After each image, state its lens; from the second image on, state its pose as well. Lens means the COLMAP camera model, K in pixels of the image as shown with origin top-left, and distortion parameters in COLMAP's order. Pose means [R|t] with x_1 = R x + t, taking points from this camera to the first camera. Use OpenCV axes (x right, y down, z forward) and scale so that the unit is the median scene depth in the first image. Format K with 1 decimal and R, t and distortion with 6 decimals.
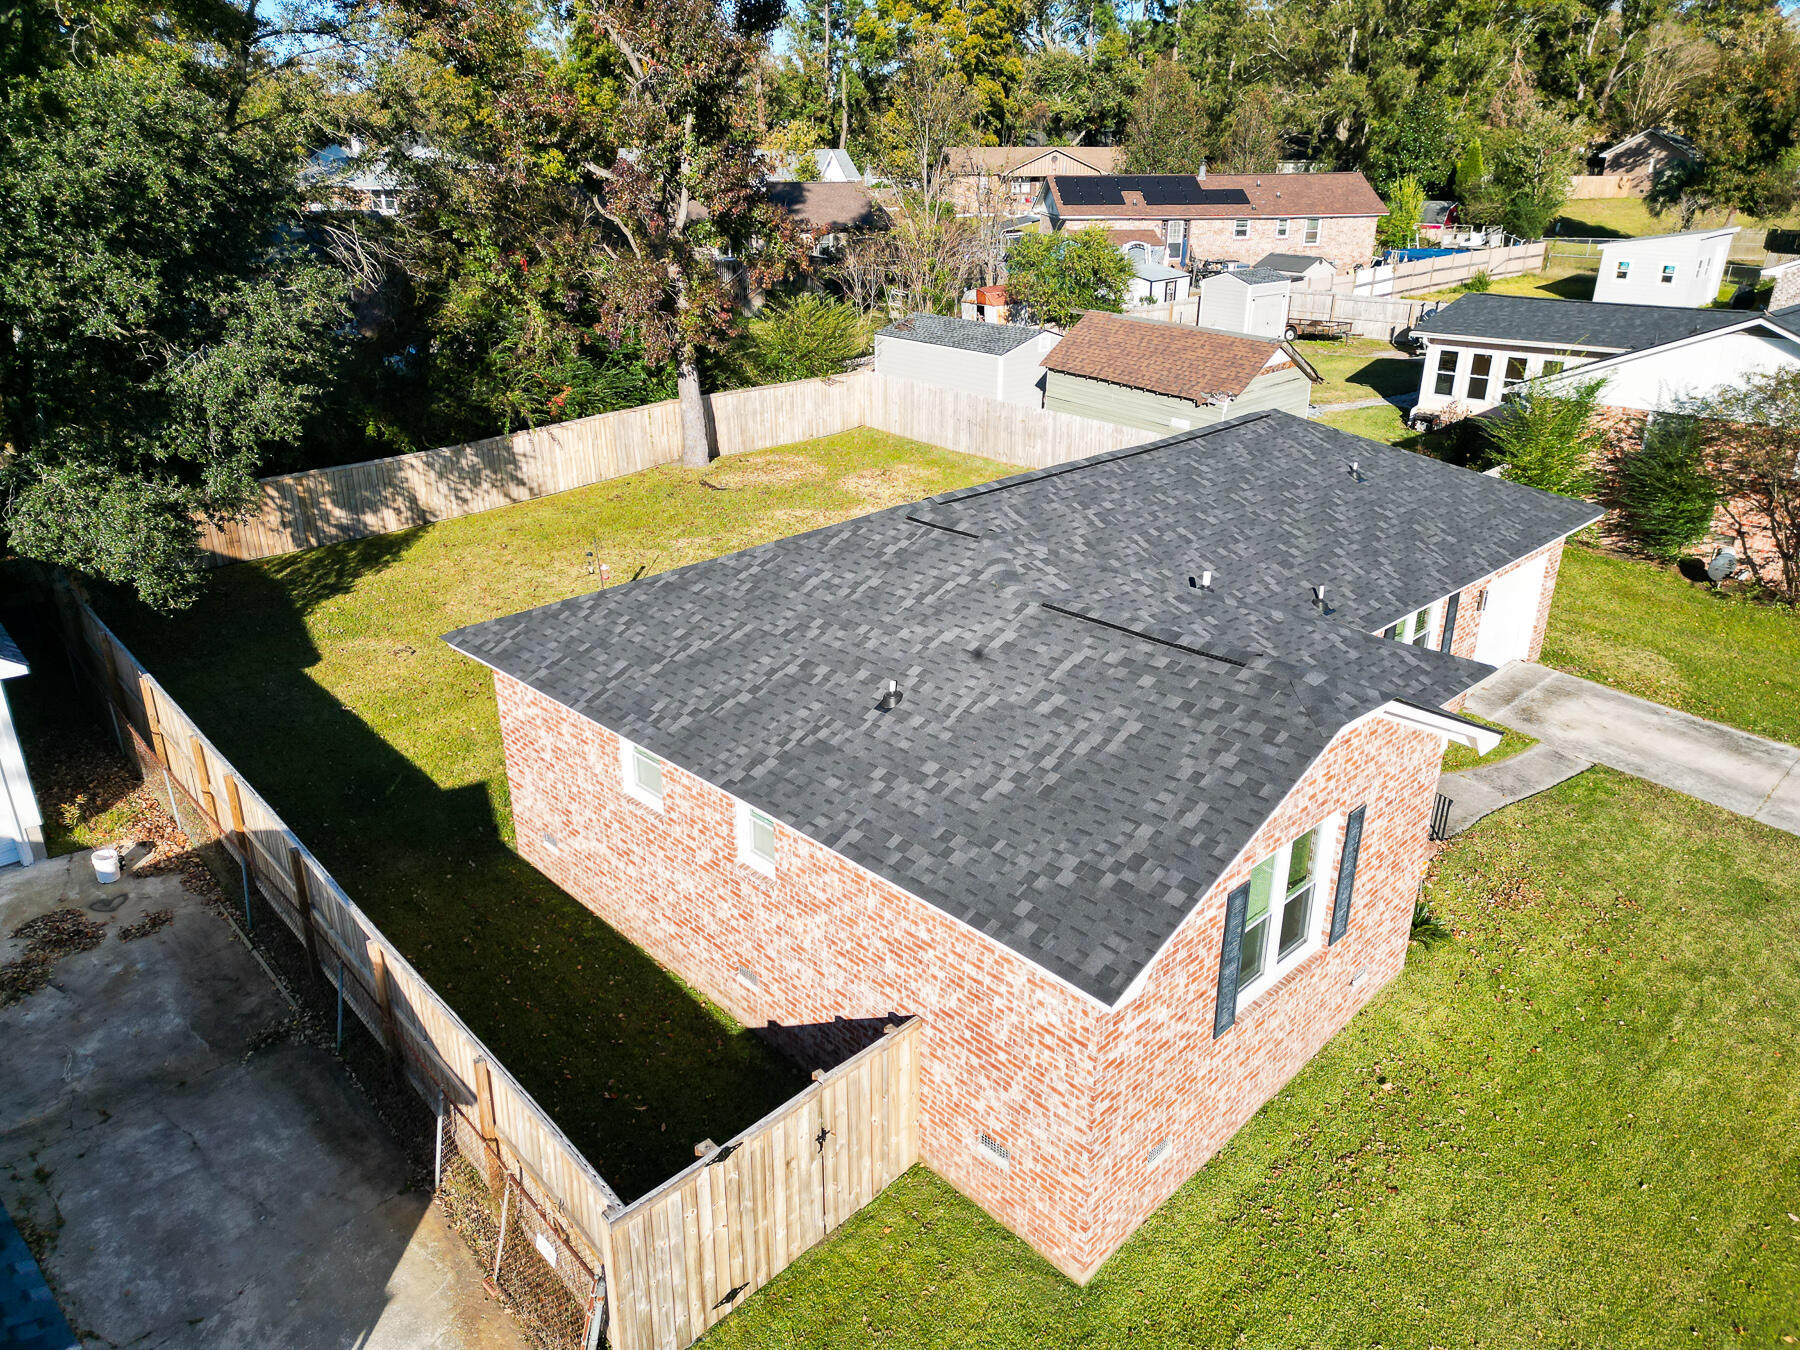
lens RADIAL K [[1250.9, 0, 906.1], [0, 1250.9, 672.6], [0, 0, 1]] dist [0.045384, -0.012024]
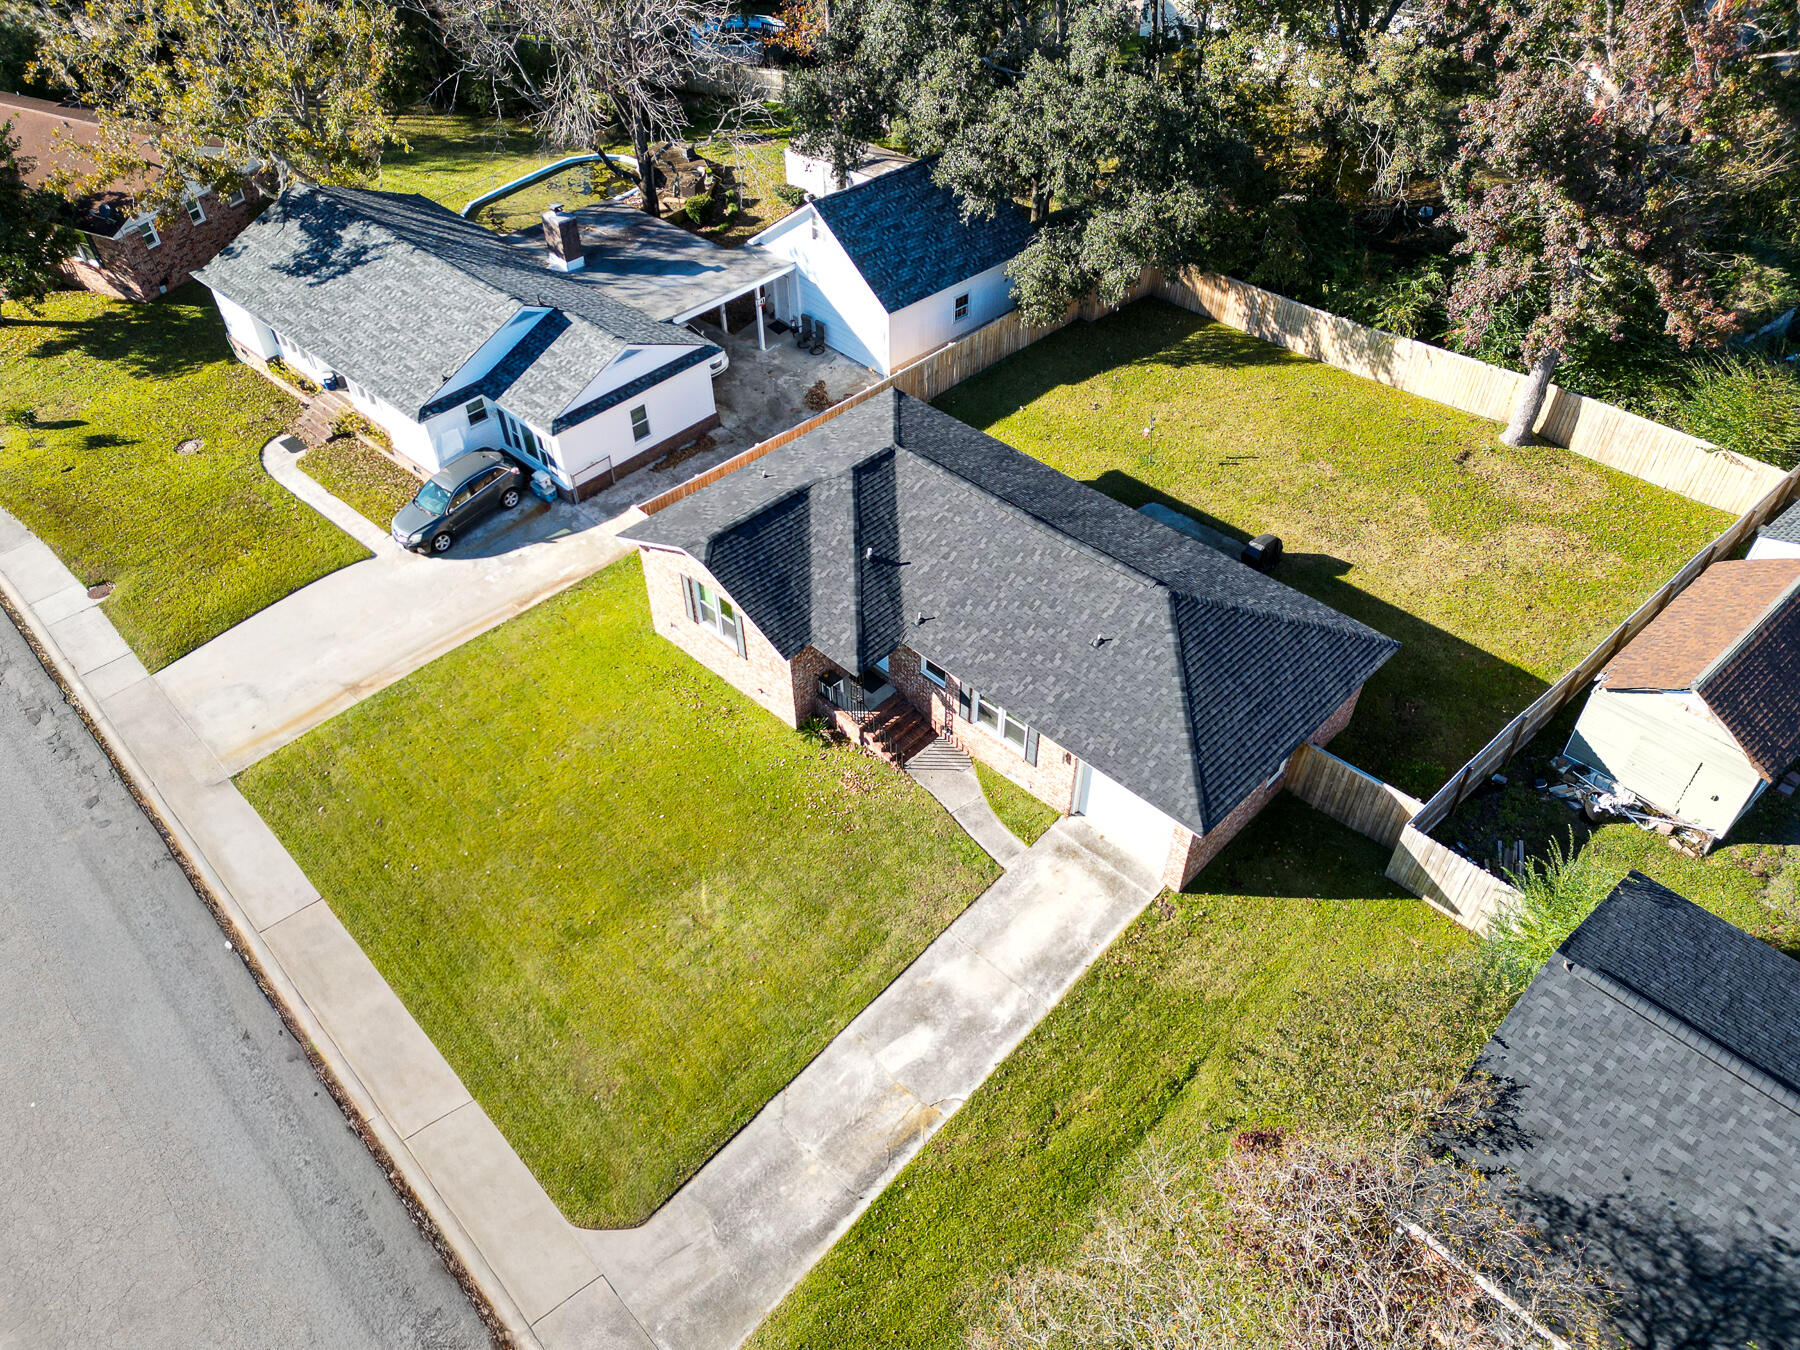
lens RADIAL K [[1250.9, 0, 890.6], [0, 1250.9, 668.8], [0, 0, 1]] dist [0.045384, -0.012024]
pose [[0.015465, 0.682638, -0.730593, 0.926052], [-0.372697, 0.681959, 0.629308, -0.617133], [0.927824, 0.262558, 0.264964, 0.263213]]
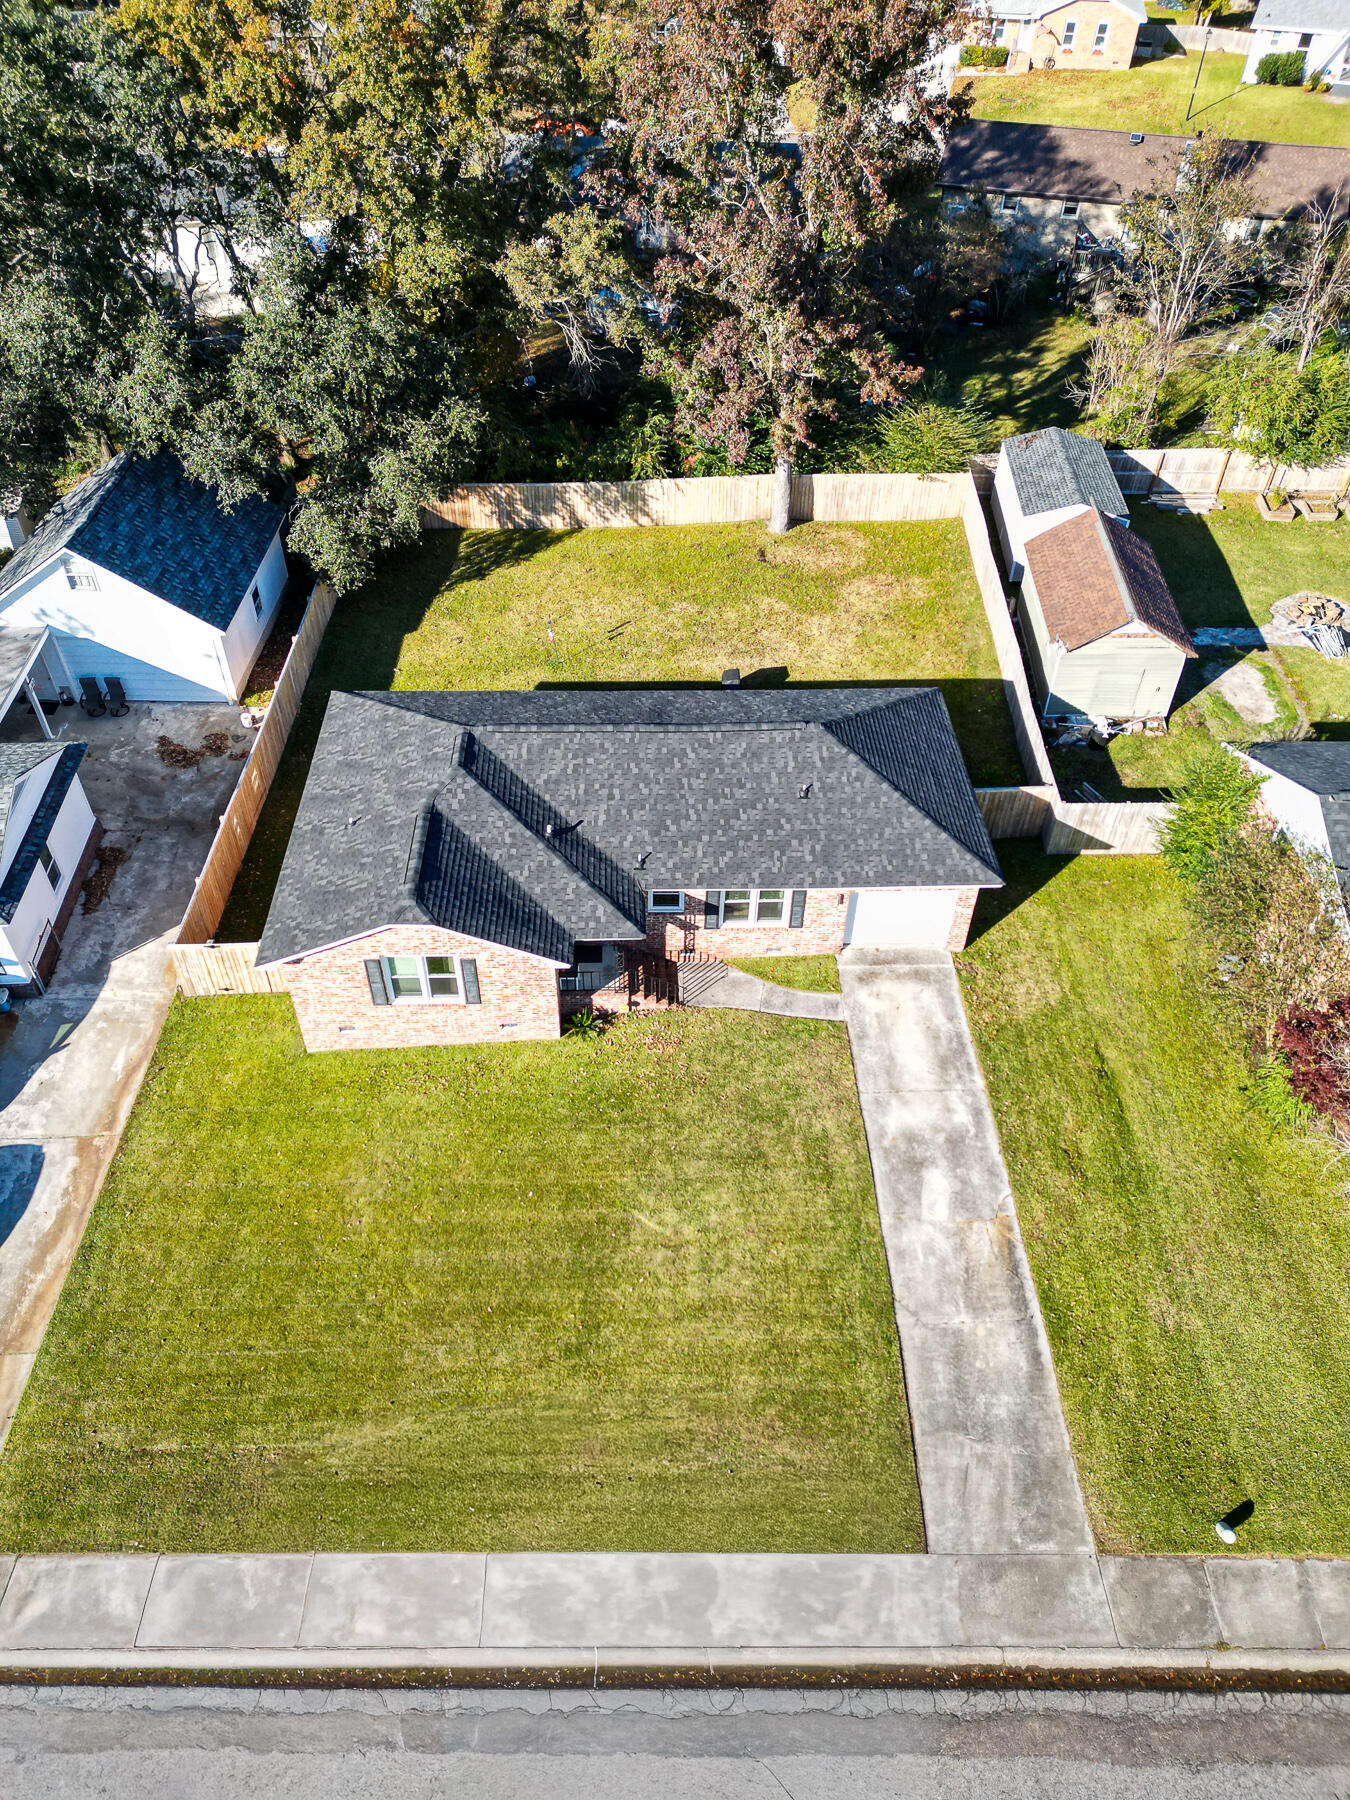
lens RADIAL K [[1250.9, 0, 670.3], [0, 1250.9, 906.4], [0, 0, 1]] dist [0.045384, -0.012024]
pose [[0.736861, 0.471271, -0.484706, 0.678154], [-0.267038, 0.861568, 0.431731, -0.422637], [0.621069, -0.188691, 0.760703, -0.190200]]
